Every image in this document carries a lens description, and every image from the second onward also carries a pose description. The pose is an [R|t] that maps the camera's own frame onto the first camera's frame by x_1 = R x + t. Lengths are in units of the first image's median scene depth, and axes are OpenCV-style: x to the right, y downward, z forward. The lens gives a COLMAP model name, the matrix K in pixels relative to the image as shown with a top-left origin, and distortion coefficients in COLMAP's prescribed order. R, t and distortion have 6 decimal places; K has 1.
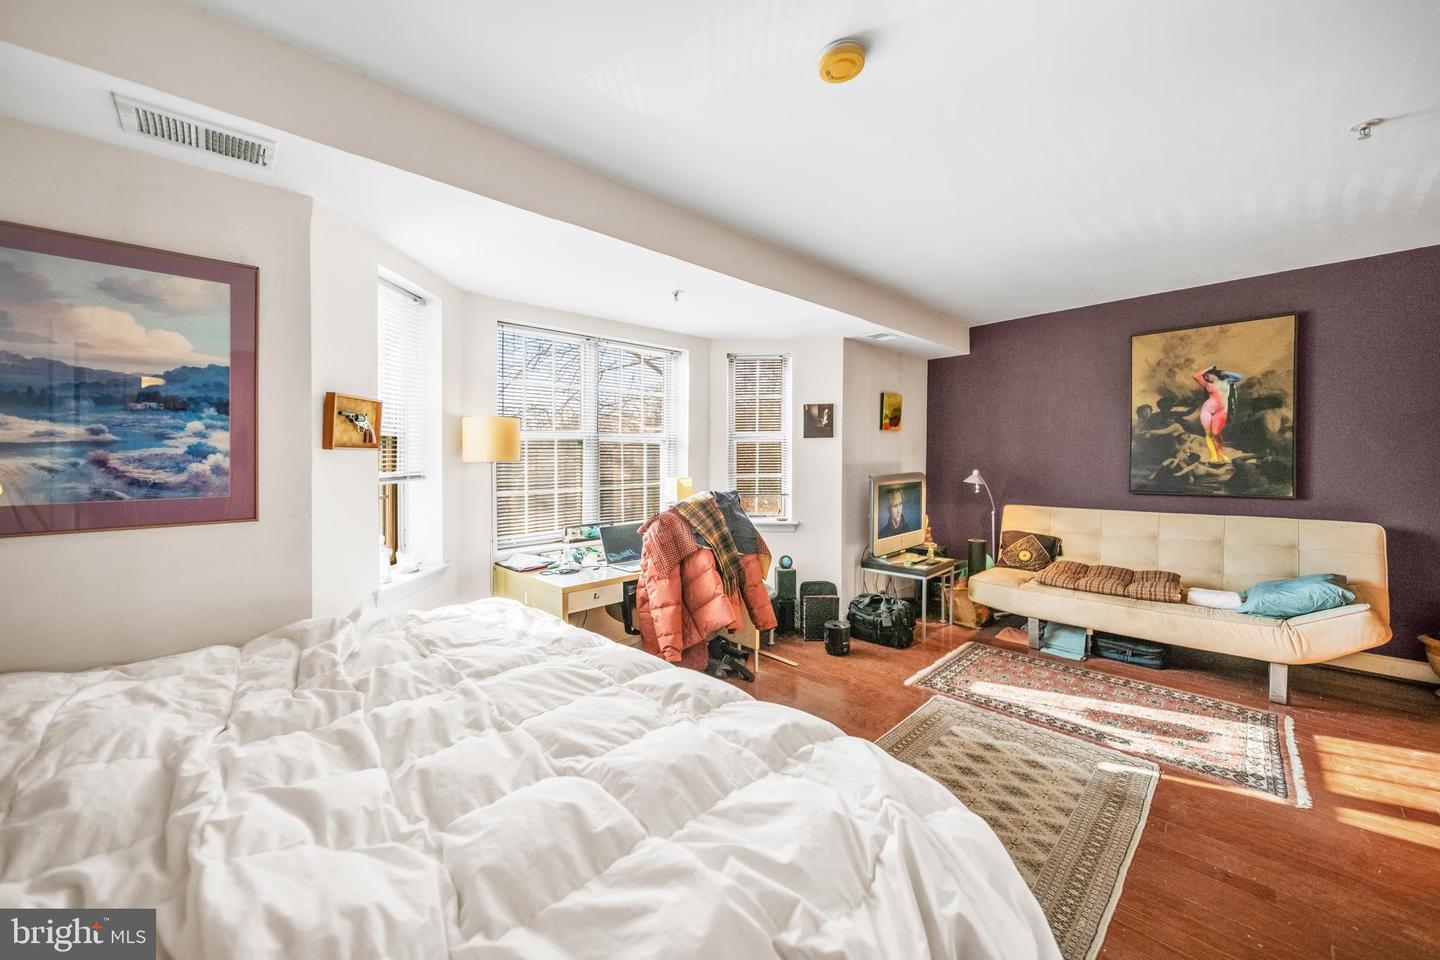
lens RADIAL K [[483.7, 0, 720.8], [0, 483.7, 471.9], [0, 0, 1]] dist [-0.000132, -0.004516]
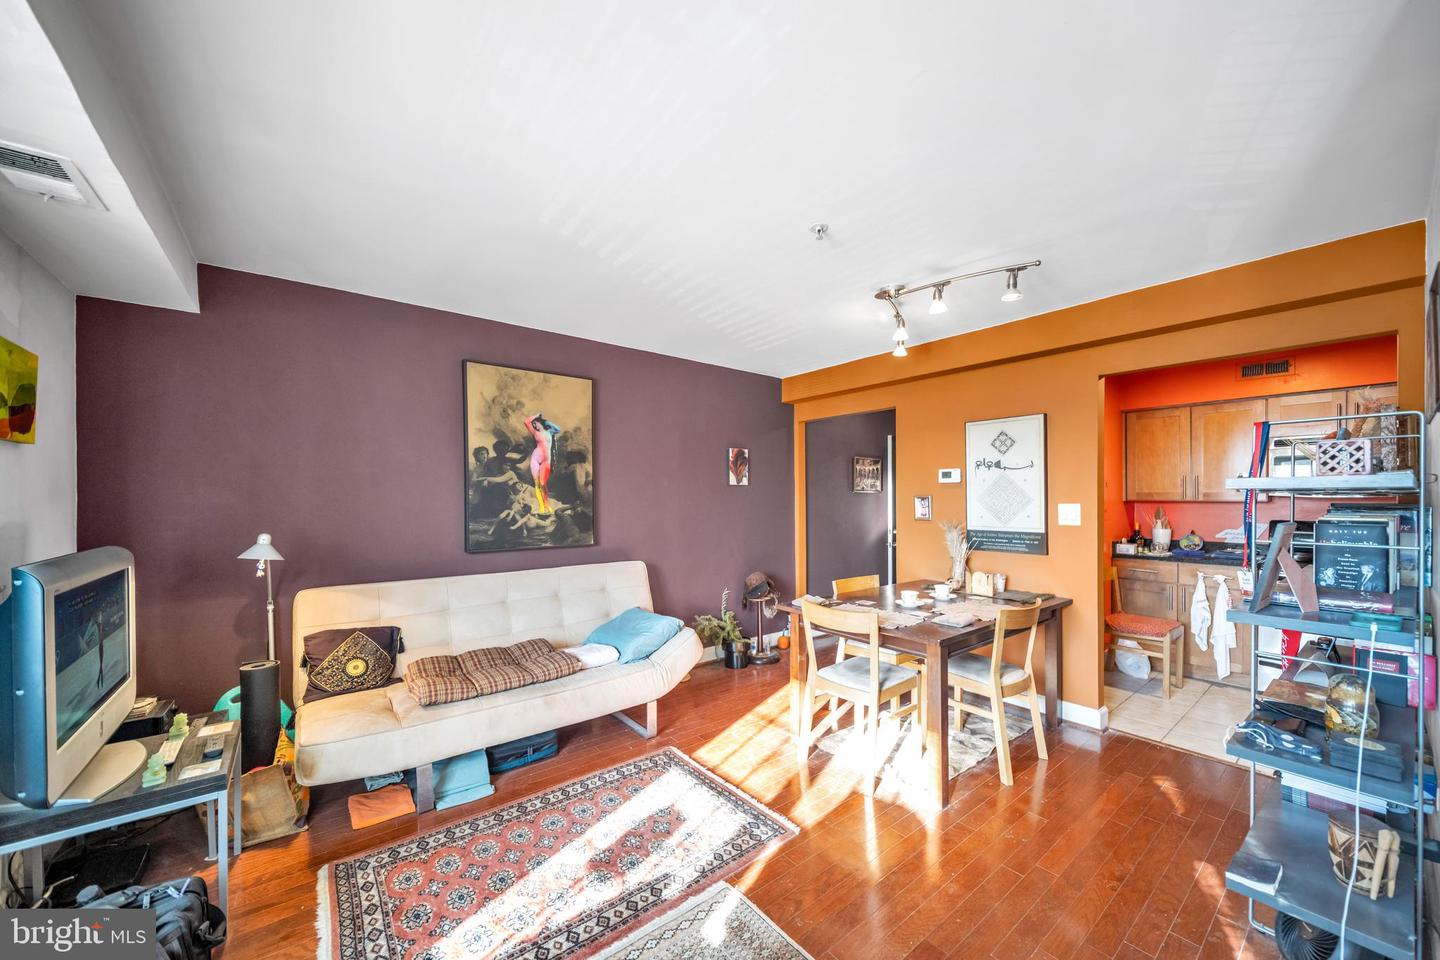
lens RADIAL K [[521.3, 0, 721.3], [0, 521.3, 497.8], [0, 0, 1]] dist [0.001098, 0.000028]
pose [[0.064572, 0.013287, 0.997825, 0.004688], [0.034164, 0.999296, -0.015517, -0.023396], [-0.997328, 0.035091, 0.064073, 0.575266]]
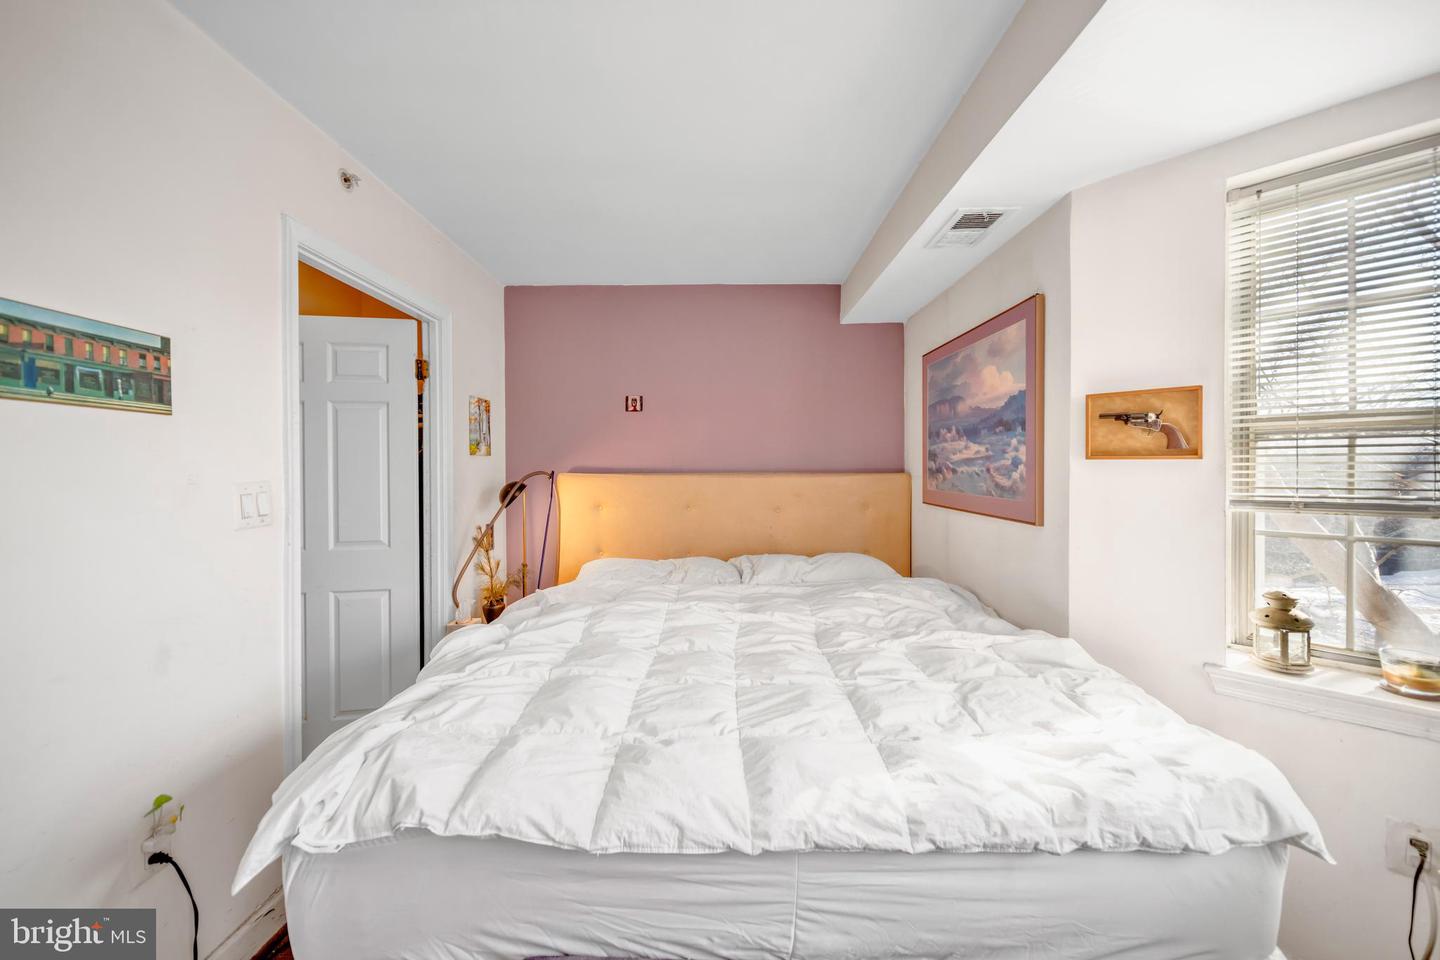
lens RADIAL K [[509.2, 0, 721.5], [0, 509.2, 469.4], [0, 0, 1]] dist [-0.000055, -0.000047]
pose [[-0.674302, 0.015986, -0.738282, 0.173153], [-0.013937, 0.999312, 0.034367, -0.026539], [0.738324, 0.033463, -0.673616, 0.591867]]
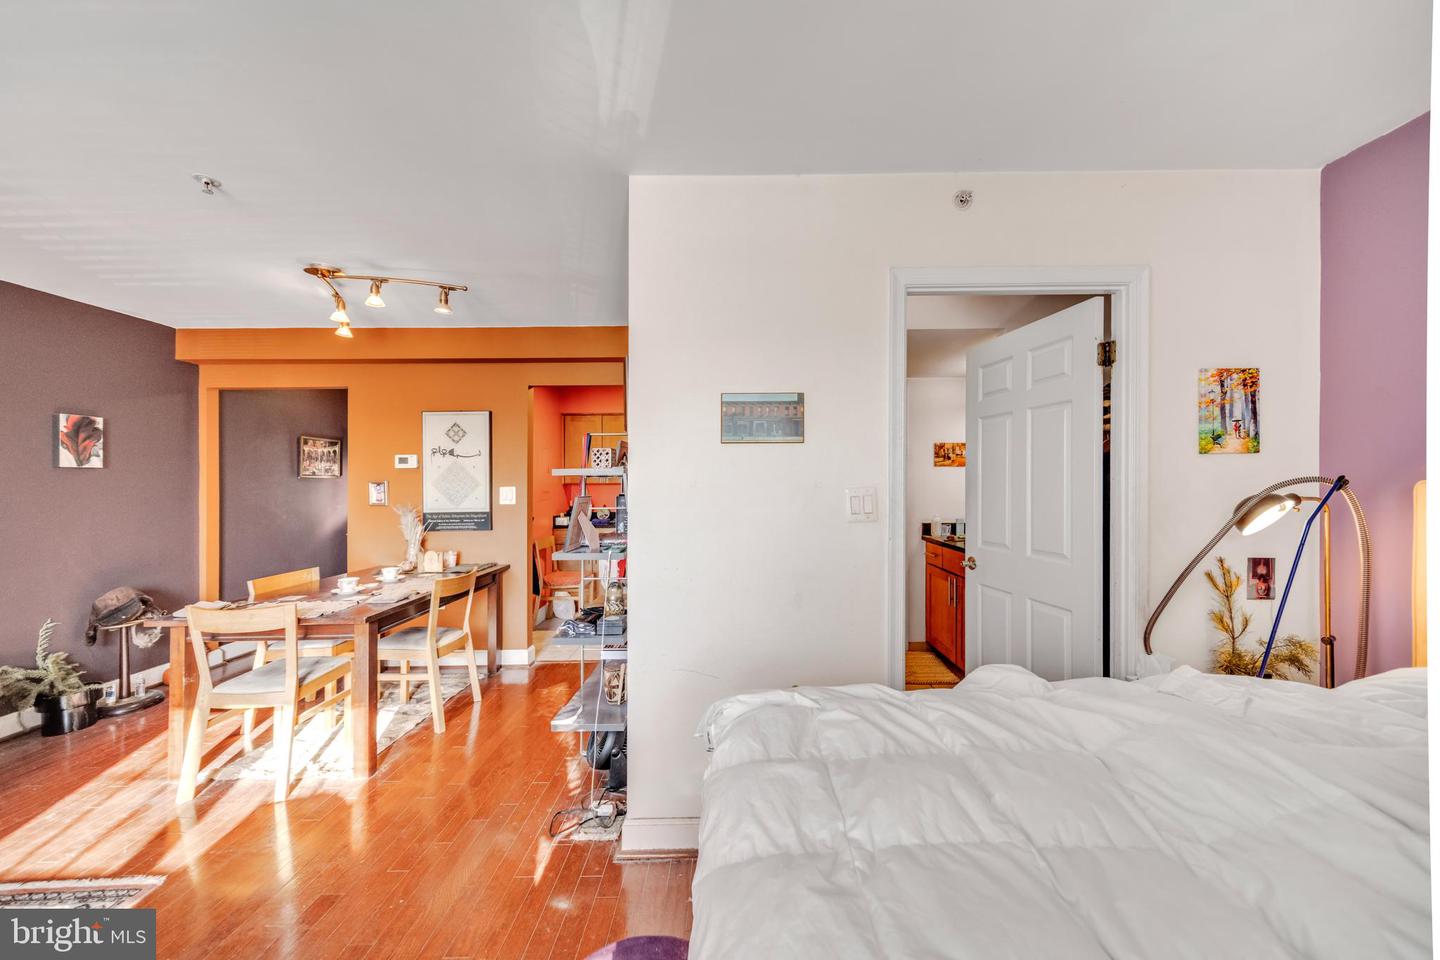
lens RADIAL K [[522.9, 0, 728.5], [0, 522.9, 472.1], [0, 0, 1]] dist [0.007981, -0.000160]
pose [[-0.739369, 0.030195, 0.672623, -0.156938], [0.042438, 0.999097, 0.001799, -0.019500], [-0.671962, 0.029875, -0.739983, 0.536459]]
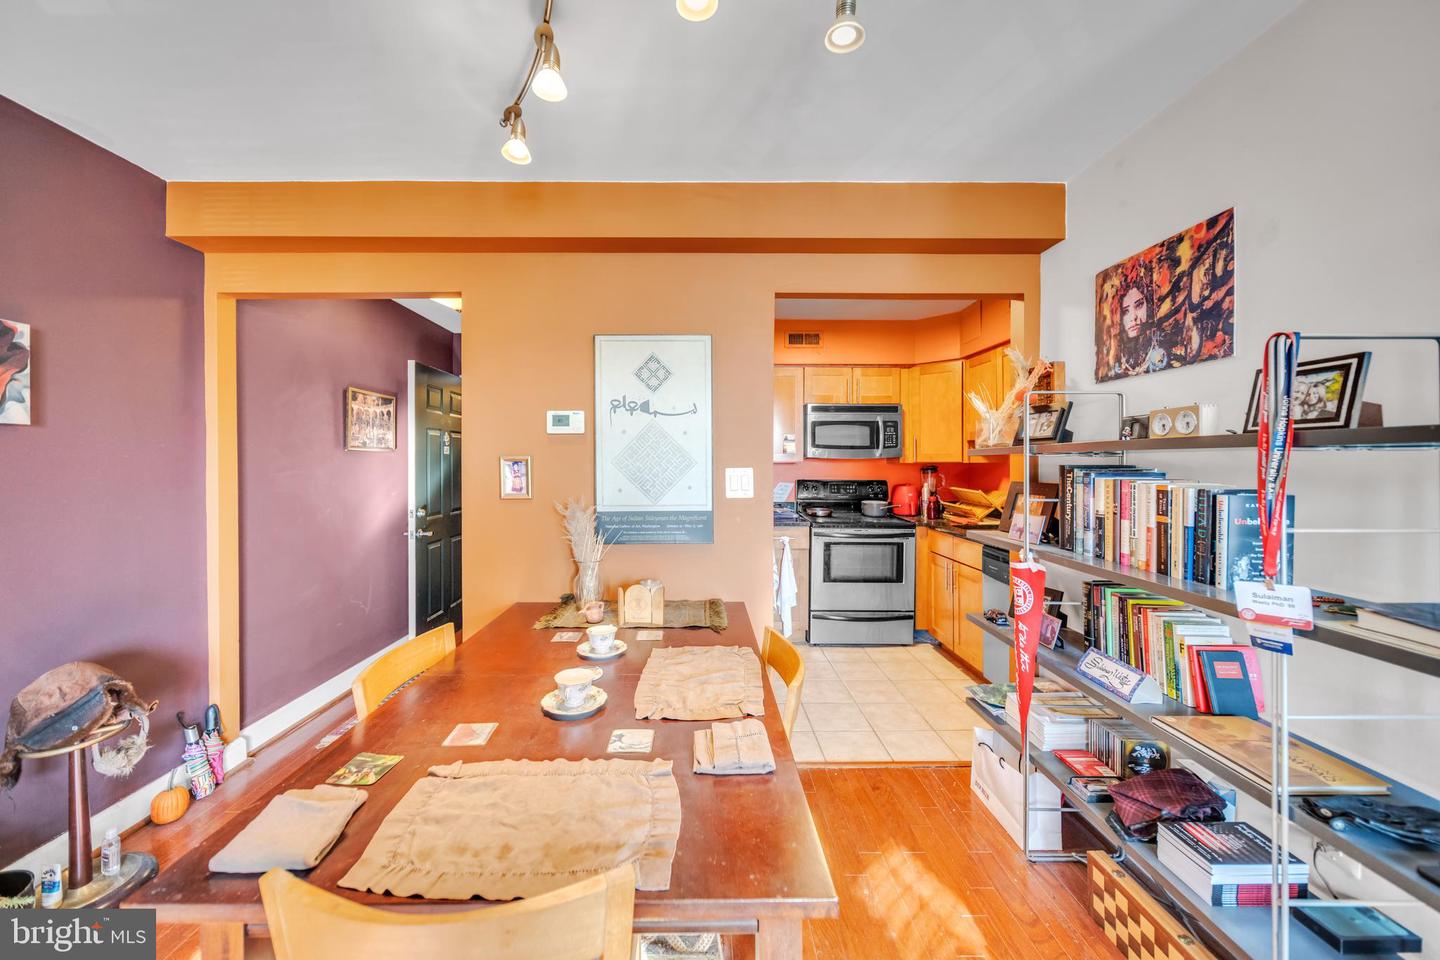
lens RADIAL K [[523.3, 0, 699.2], [0, 523.3, 461.7], [0, 0, 1]] dist [0.000779, -0.000126]
pose [[-0.744115, 0.011423, 0.667954, 0.590728], [0.033874, 0.999213, 0.020649, -0.029327], [-0.667192, 0.037991, -0.743916, 0.539384]]
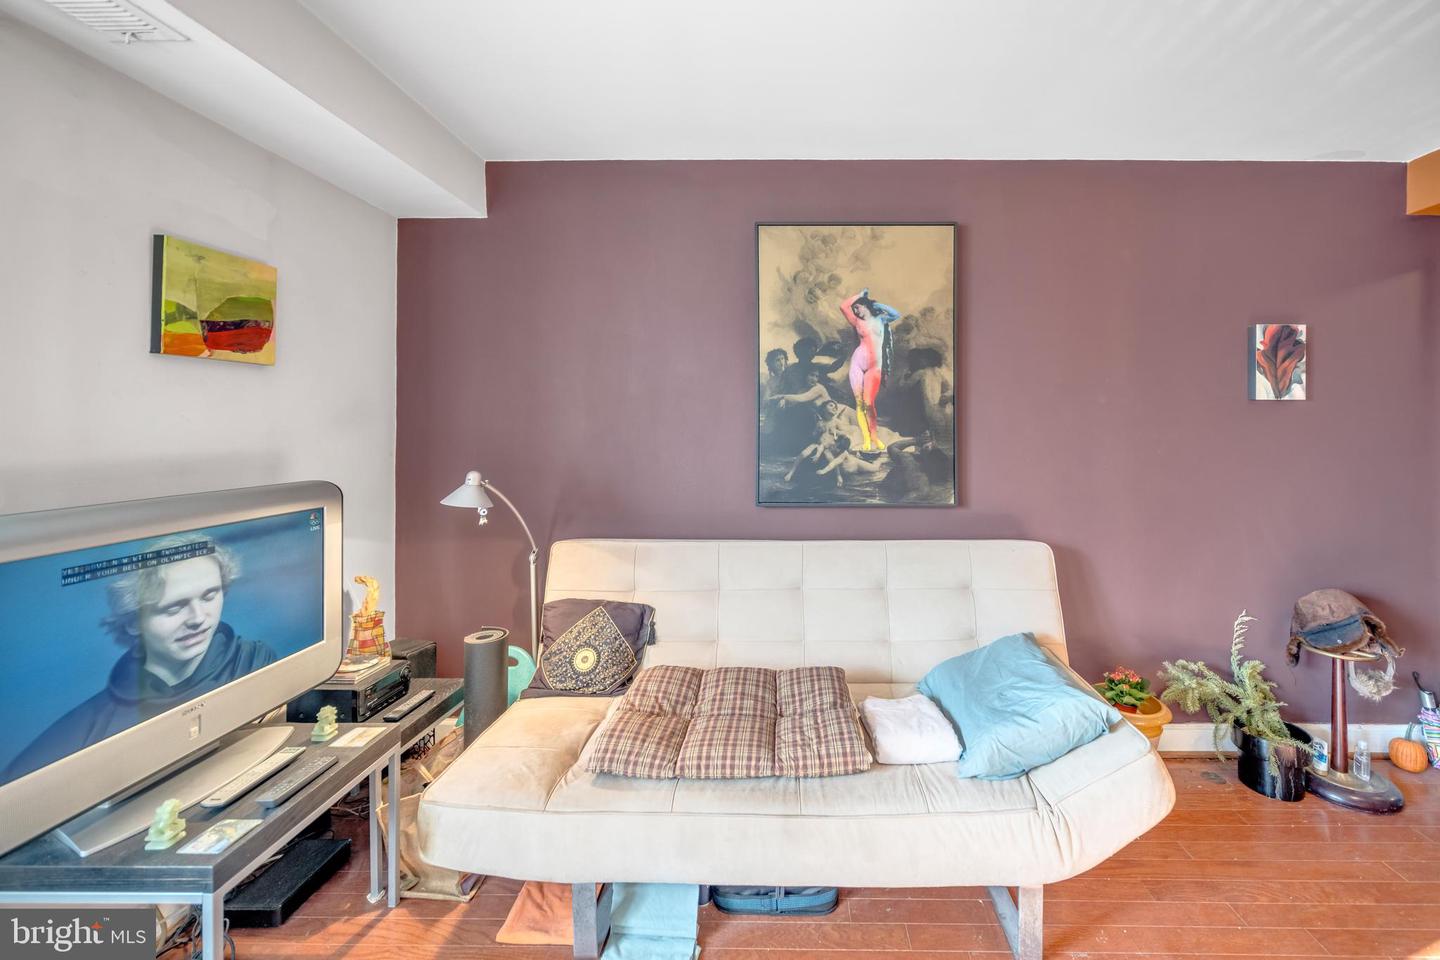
lens RADIAL K [[549.6, 0, 794.0], [0, 549.6, 432.5], [0, 0, 1]] dist [-0.000786, 0.000047]
pose [[0.671964, 0.006103, 0.740559, 0.454643], [0.014636, 0.999661, -0.021519, -0.029972], [-0.740439, 0.025299, 0.671647, 0.606221]]
